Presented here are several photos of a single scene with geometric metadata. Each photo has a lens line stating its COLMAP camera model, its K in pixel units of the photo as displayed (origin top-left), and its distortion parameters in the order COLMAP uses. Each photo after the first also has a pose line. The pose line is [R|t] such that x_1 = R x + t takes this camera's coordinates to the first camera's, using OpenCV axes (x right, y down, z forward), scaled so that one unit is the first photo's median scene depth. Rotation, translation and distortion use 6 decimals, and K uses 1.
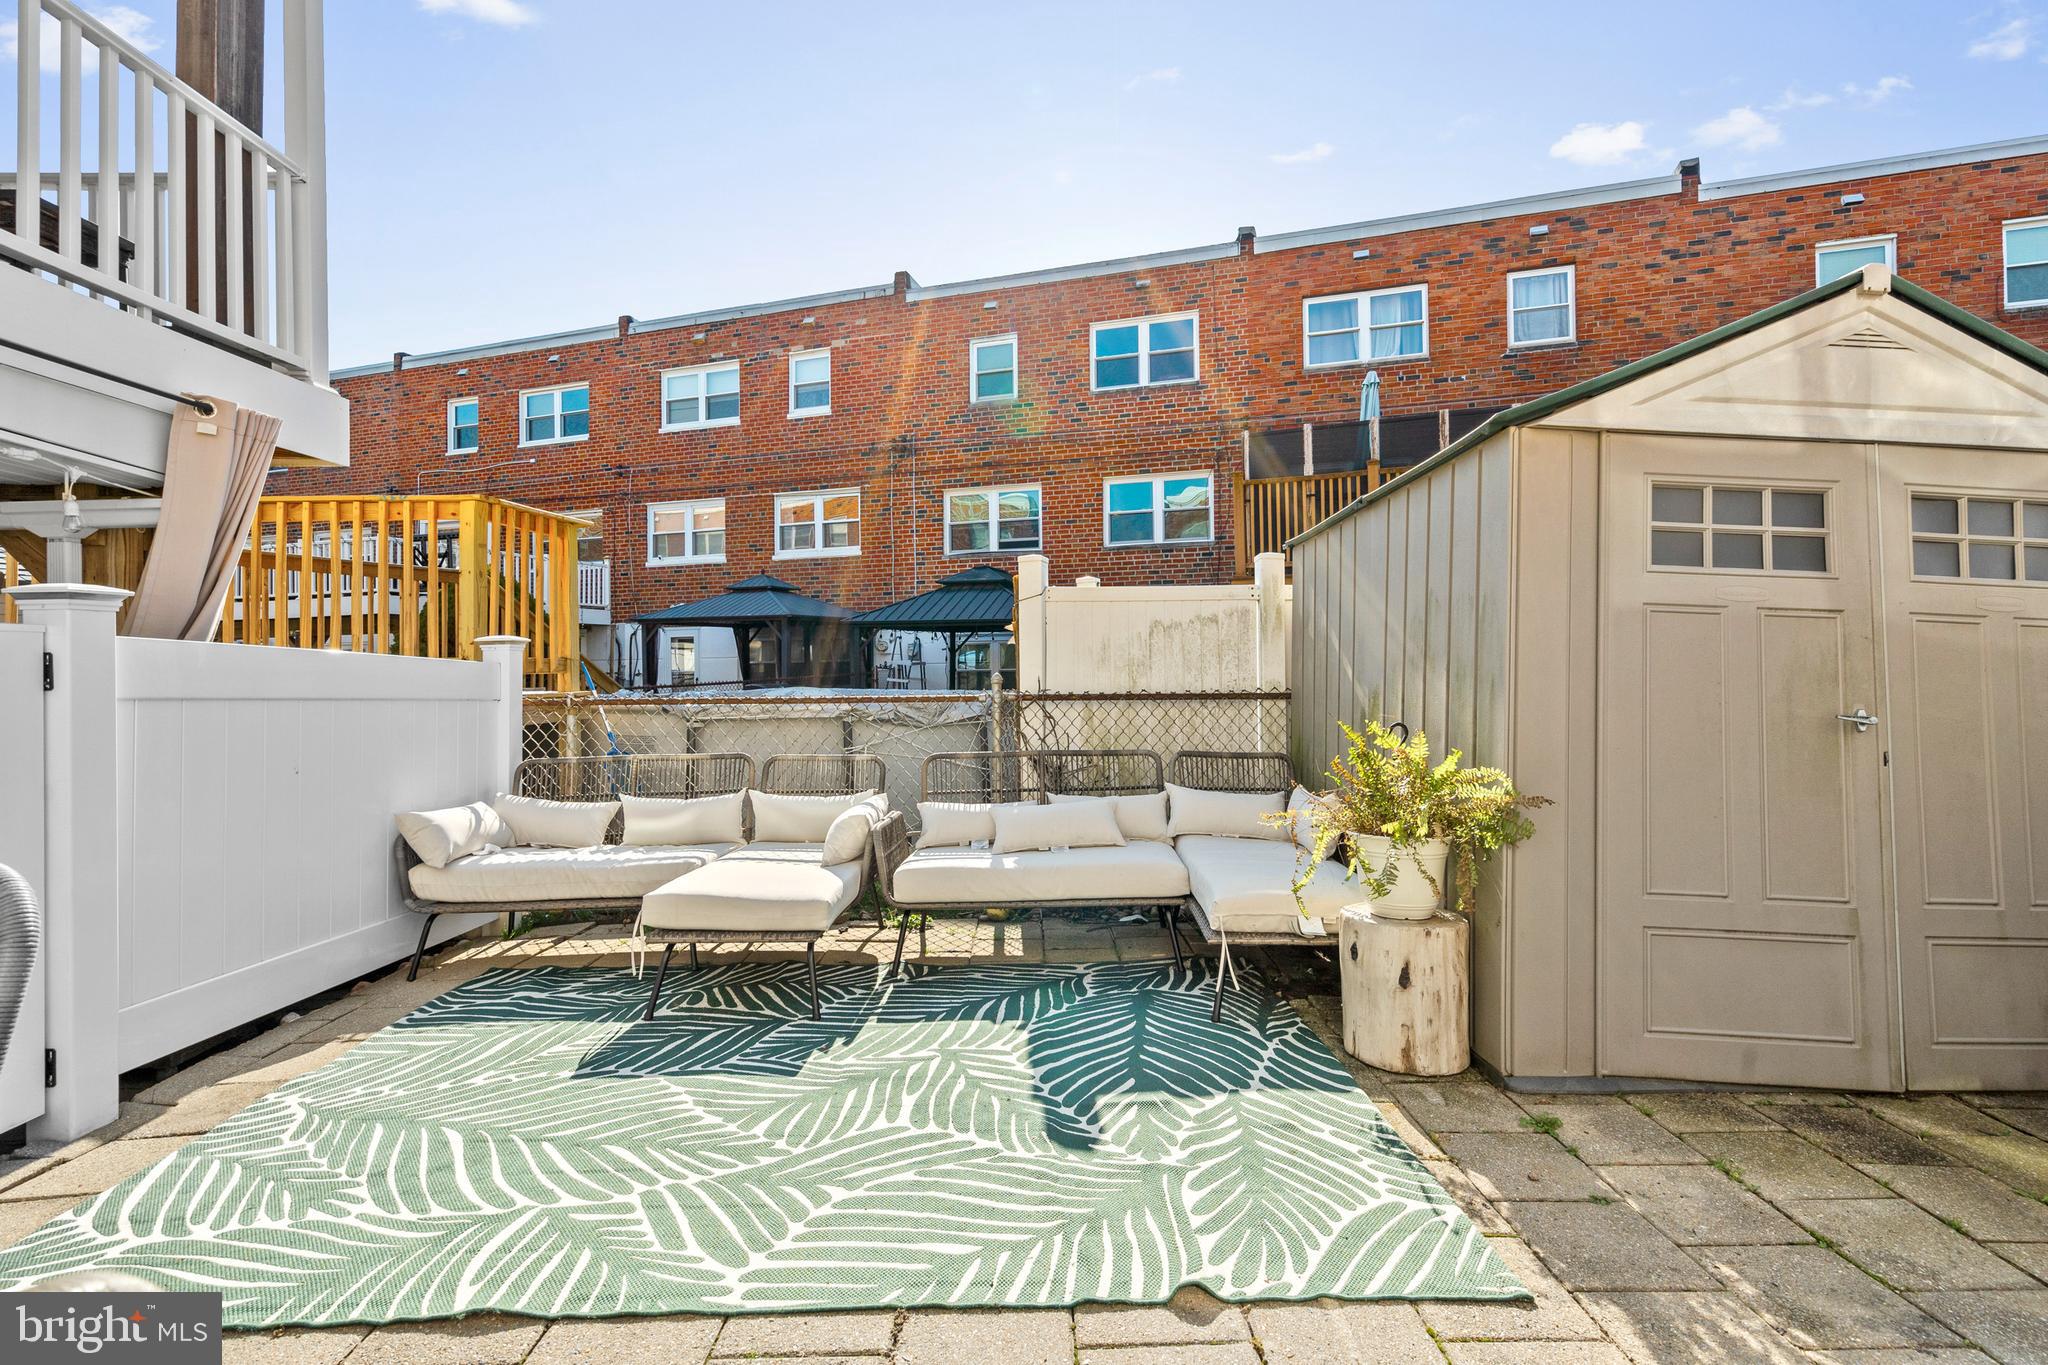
lens RADIAL K [[960.7, 0, 1028.9], [0, 960.7, 677.0], [0, 0, 1]] dist [-0.001718, 0.001672]
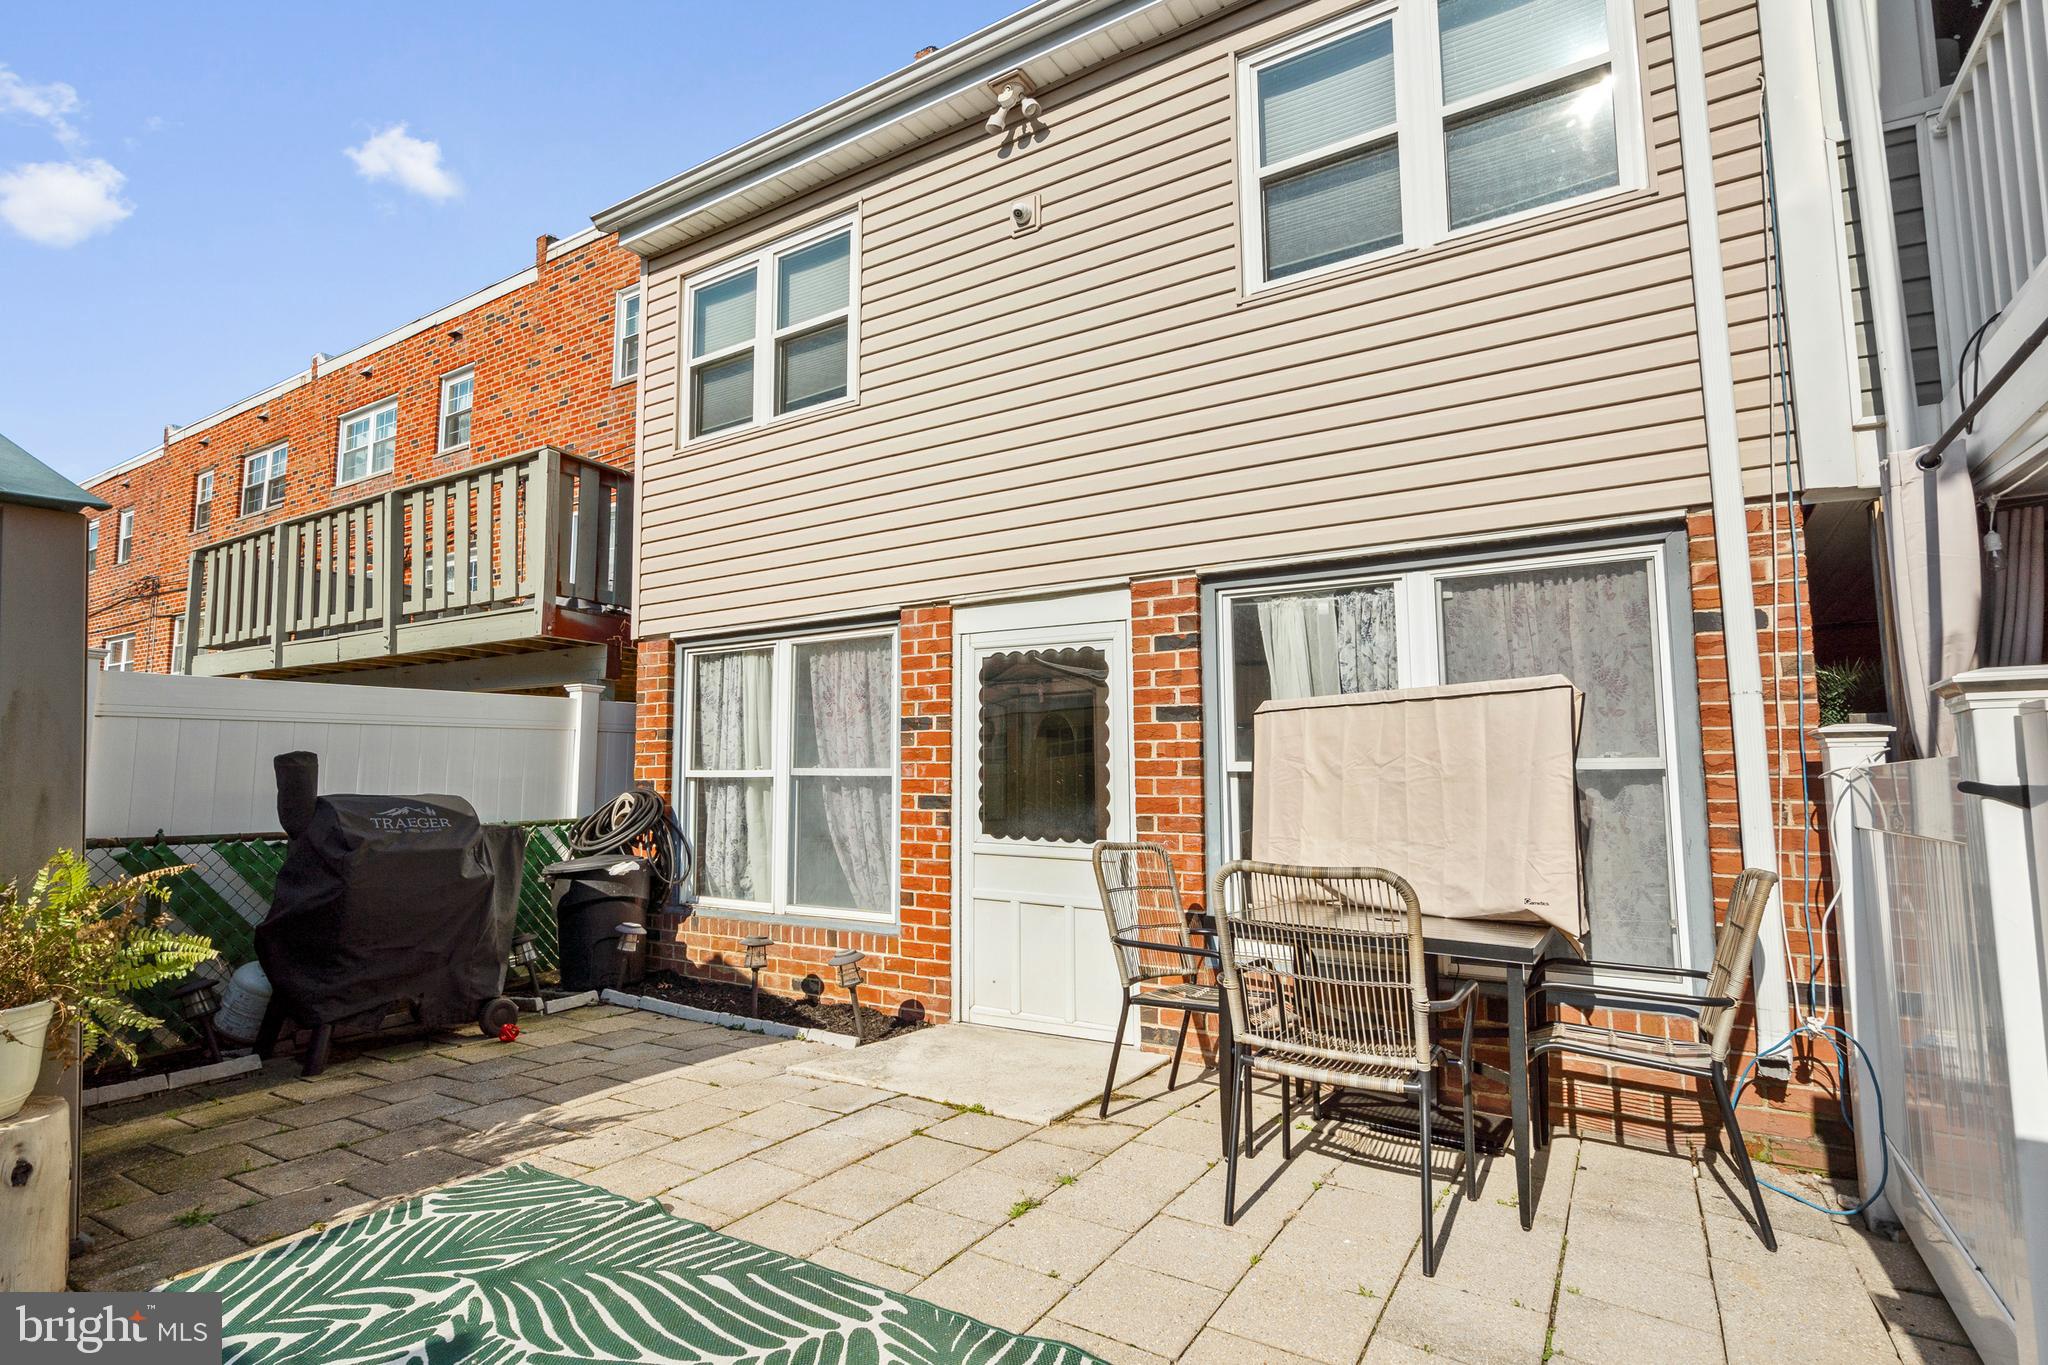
lens RADIAL K [[960.7, 0, 1028.9], [0, 960.7, 677.0], [0, 0, 1]] dist [-0.001718, 0.001672]
pose [[-0.827641, 0.064665, 0.557520, -1.087167], [0.012056, 0.995160, -0.097528, -0.011605], [-0.561128, -0.073997, -0.824415, 1.808841]]
